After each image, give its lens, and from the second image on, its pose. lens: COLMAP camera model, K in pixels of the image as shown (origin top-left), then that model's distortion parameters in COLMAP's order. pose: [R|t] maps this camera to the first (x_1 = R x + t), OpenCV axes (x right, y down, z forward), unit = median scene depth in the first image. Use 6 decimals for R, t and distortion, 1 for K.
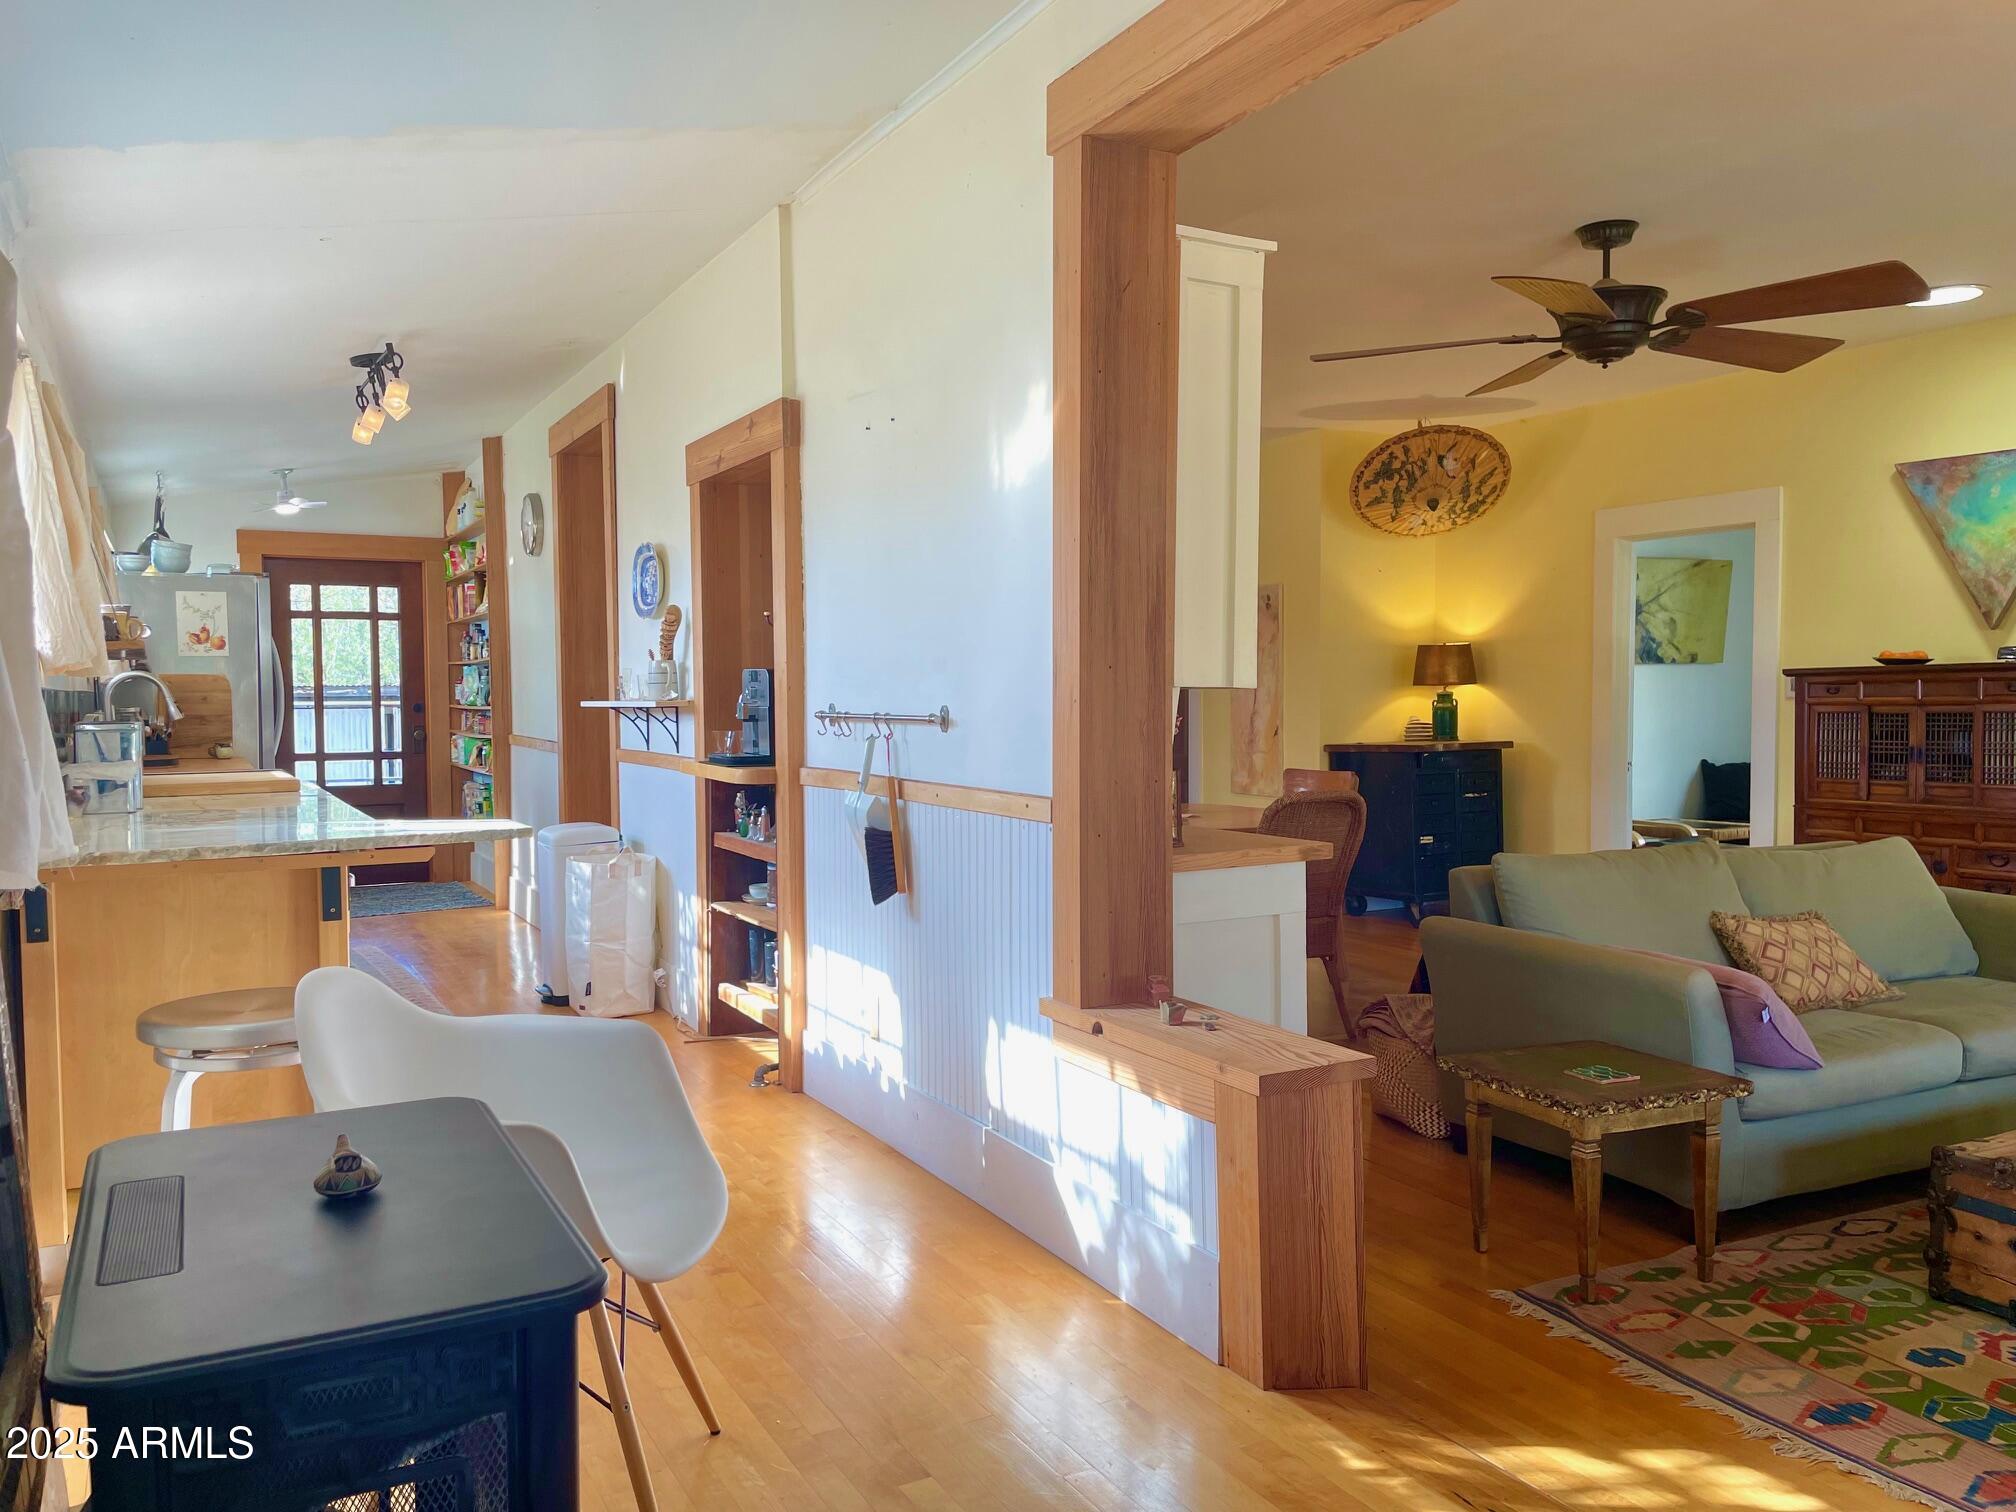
lens RADIAL K [[1537.2, 0, 995.8], [0, 1537.2, 752.4], [0, 0, 1]] dist [0.081501, -0.104660]
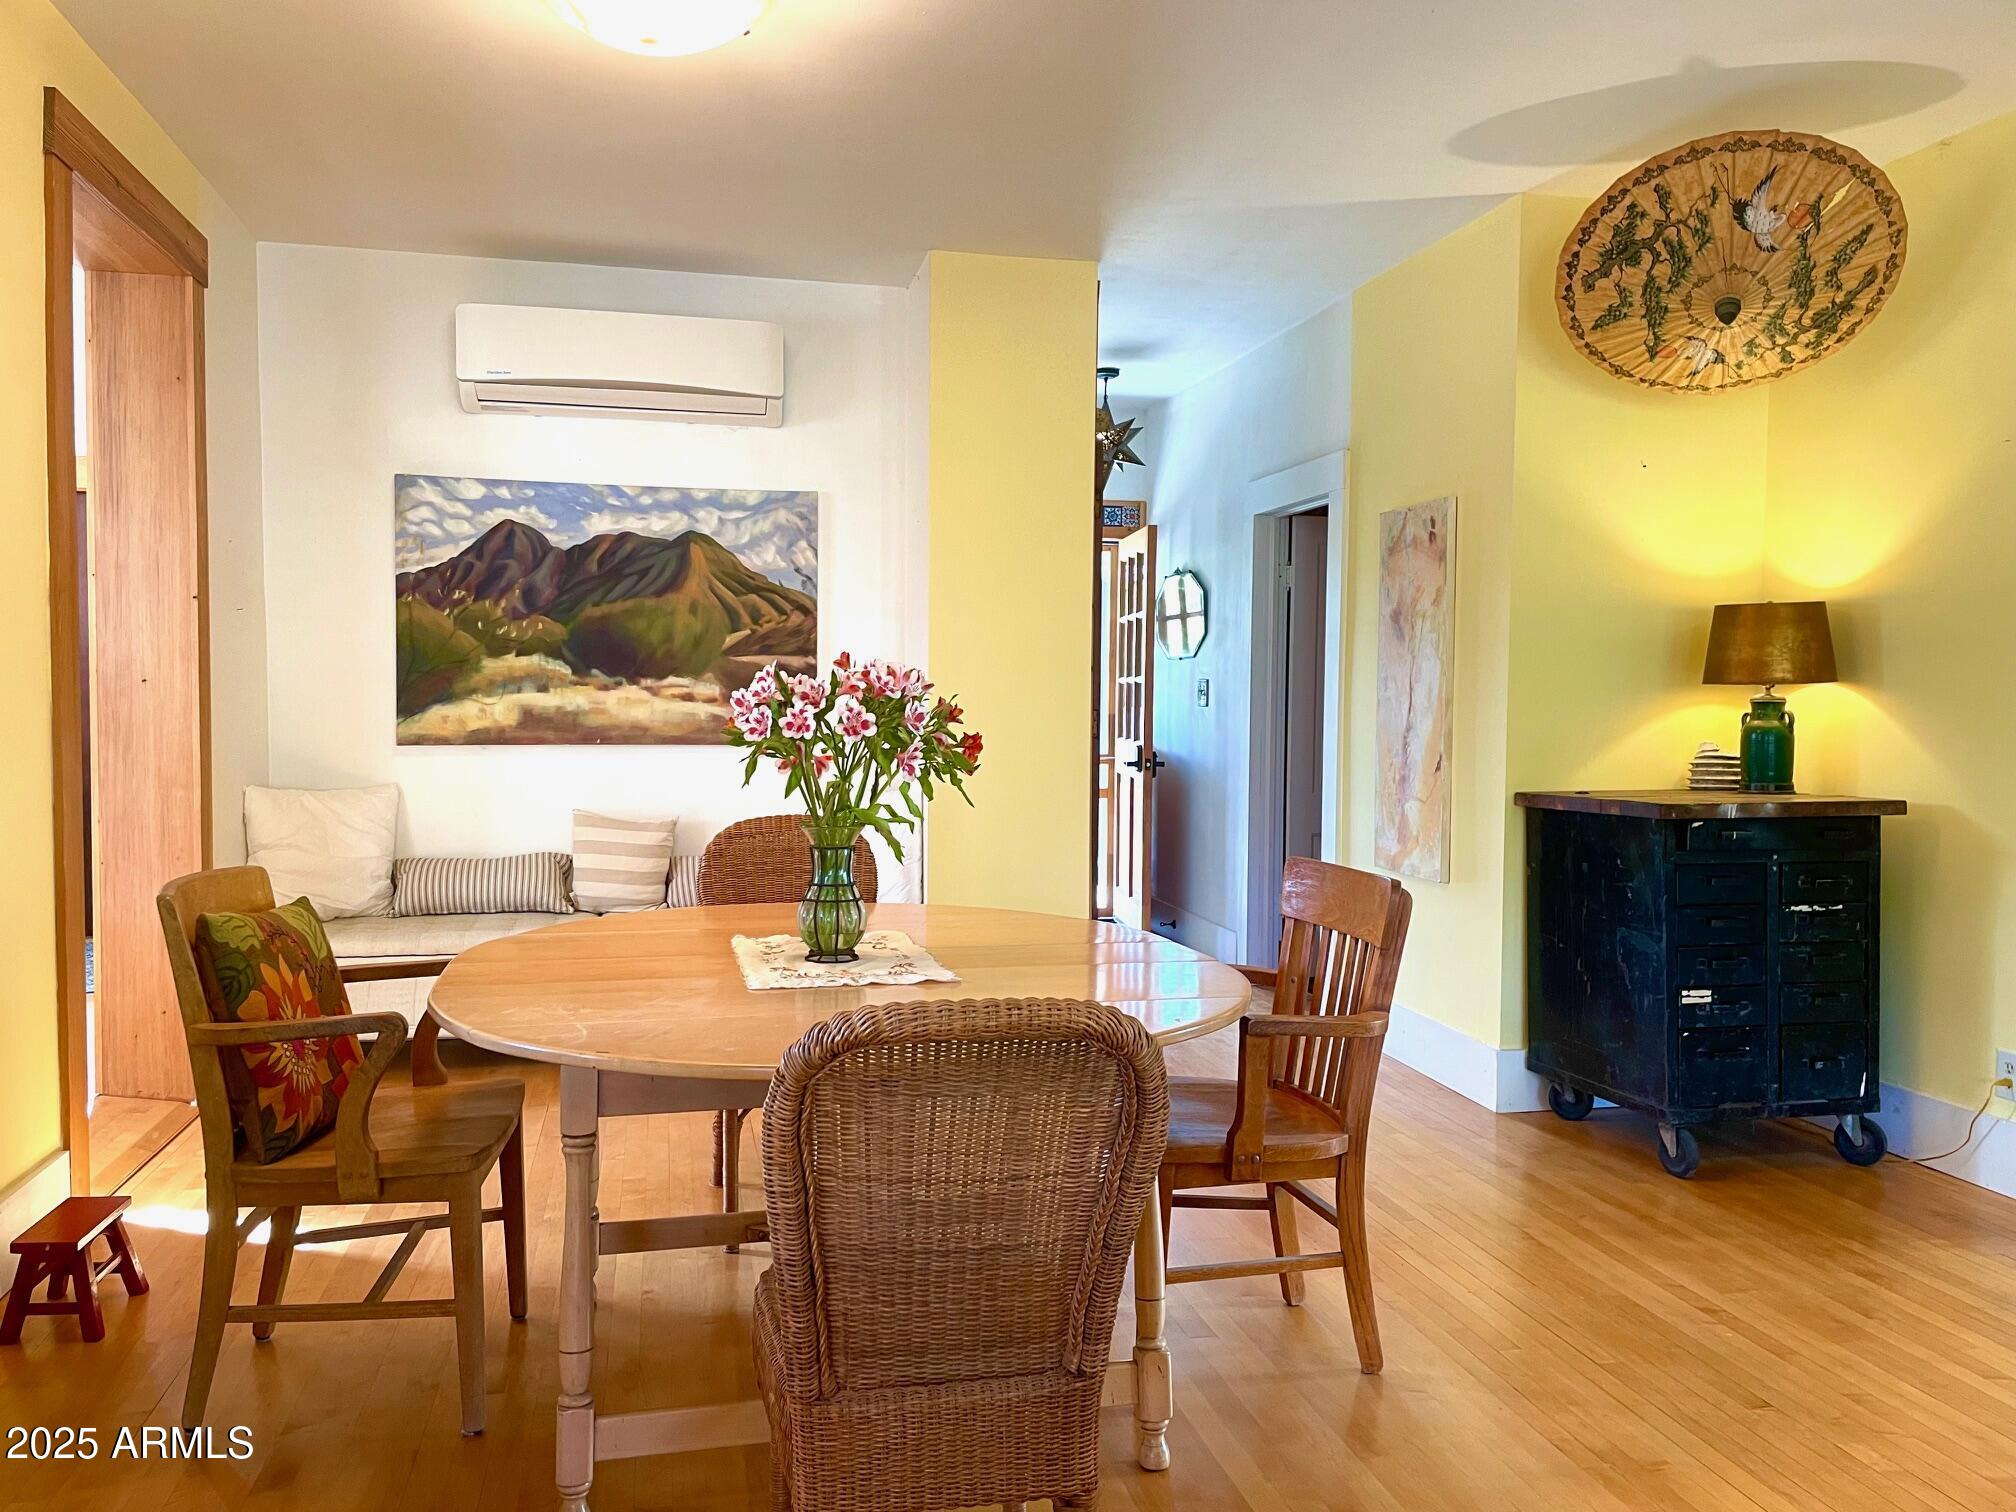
lens RADIAL K [[1537.2, 0, 995.8], [0, 1537.2, 752.4], [0, 0, 1]] dist [0.081501, -0.104660]
pose [[0.963469, 0.026340, -0.266522, 0.193519], [-0.026358, 0.999646, 0.003511, -0.017039], [0.266521, 0.003642, 0.963822, 0.463005]]
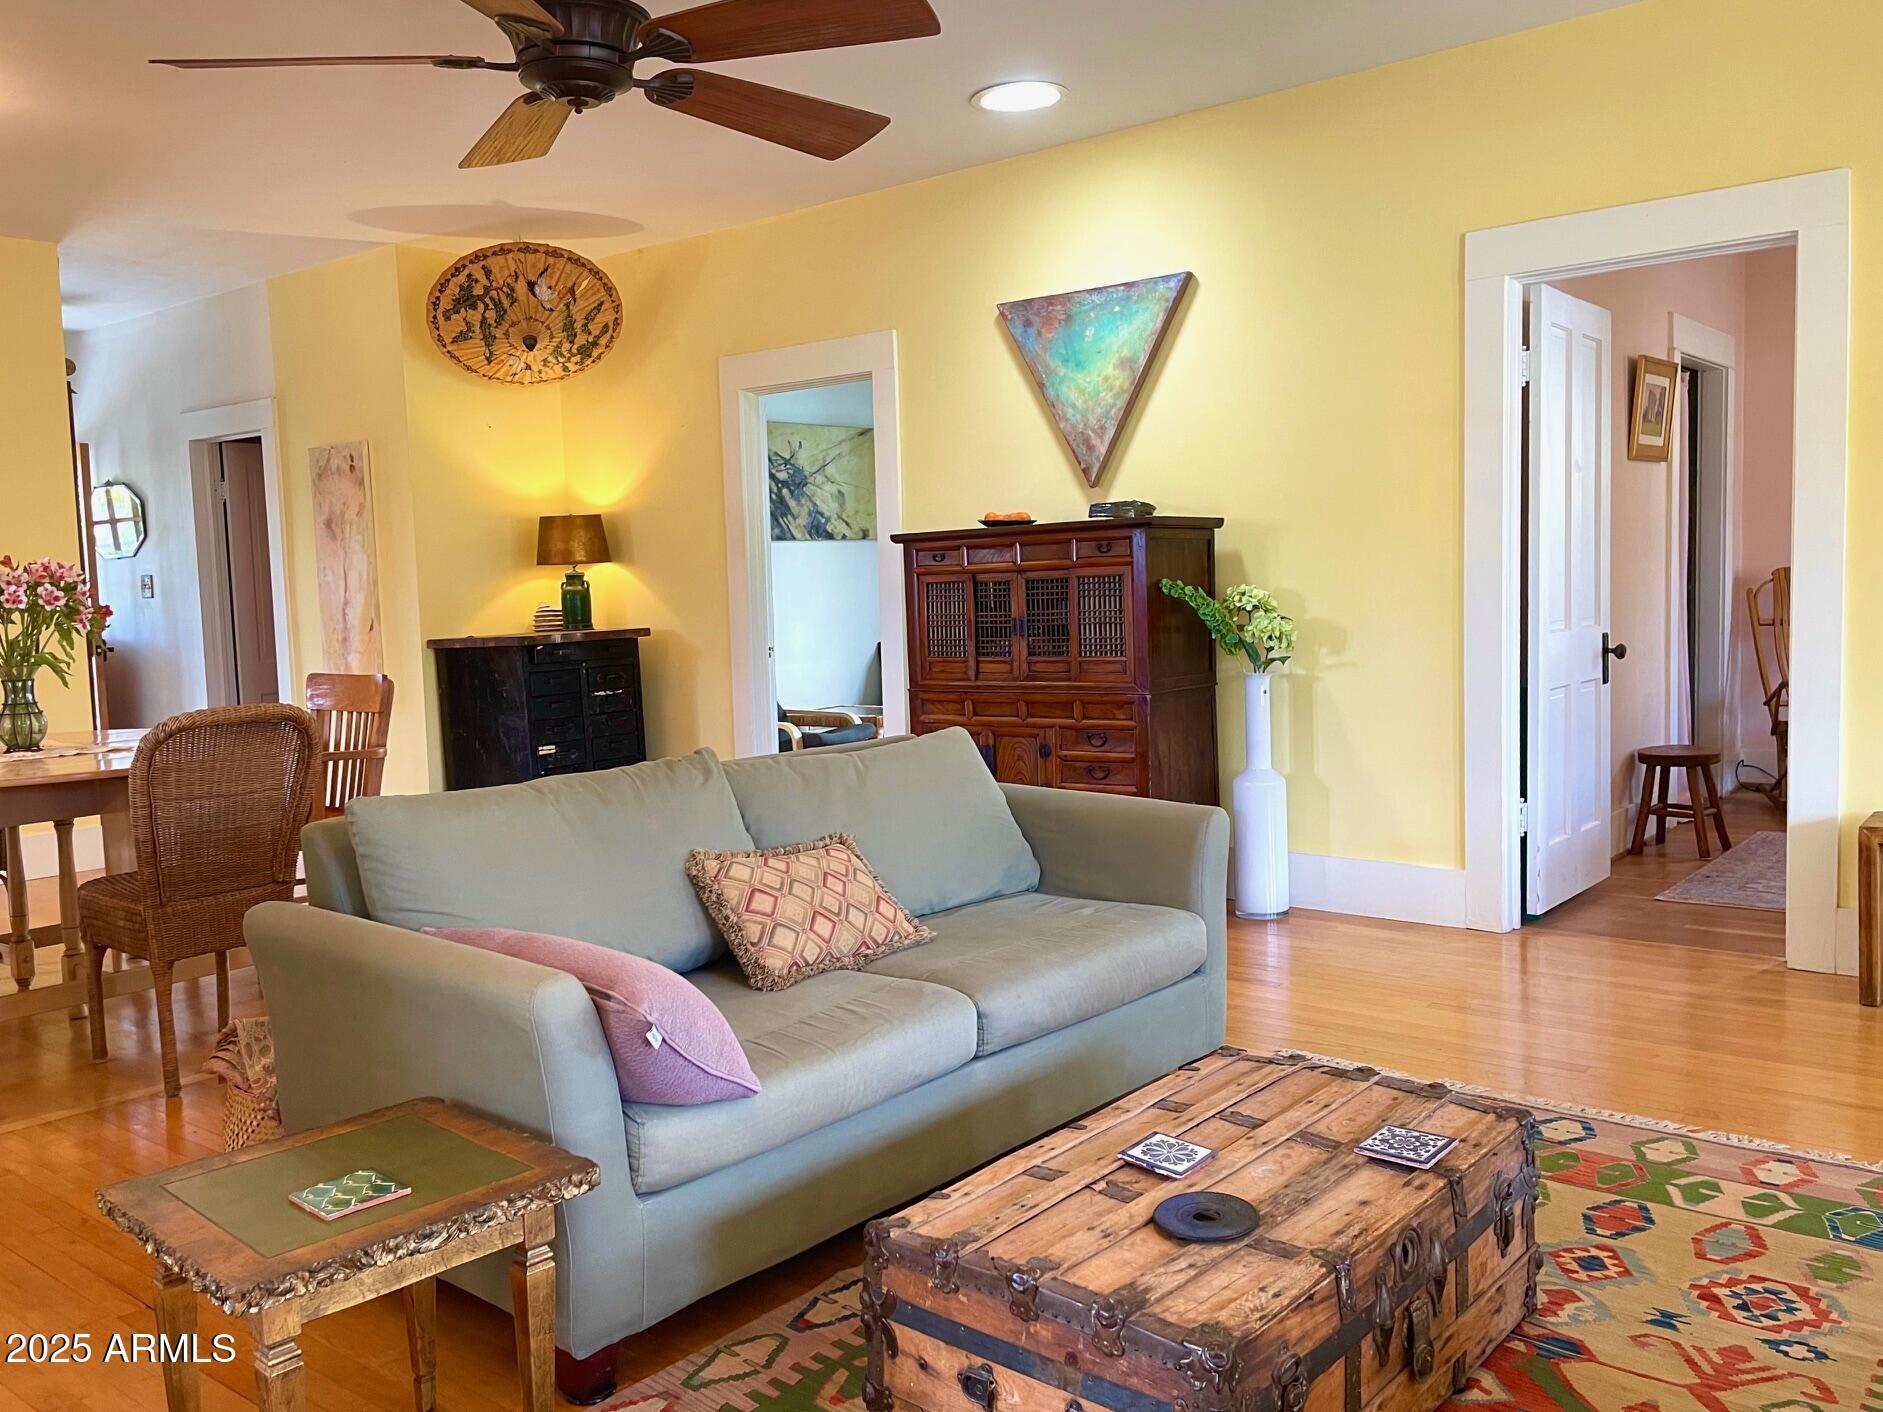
lens RADIAL K [[1525.9, 0, 941.5], [0, 1525.9, 706.0], [0, 0, 1]] dist [0.089541, -0.129501]
pose [[0.918264, -0.055125, 0.392113, 0.150431], [0.040284, 0.998130, 0.045984, 0.003557], [-0.393915, -0.026430, 0.918767, 0.156315]]
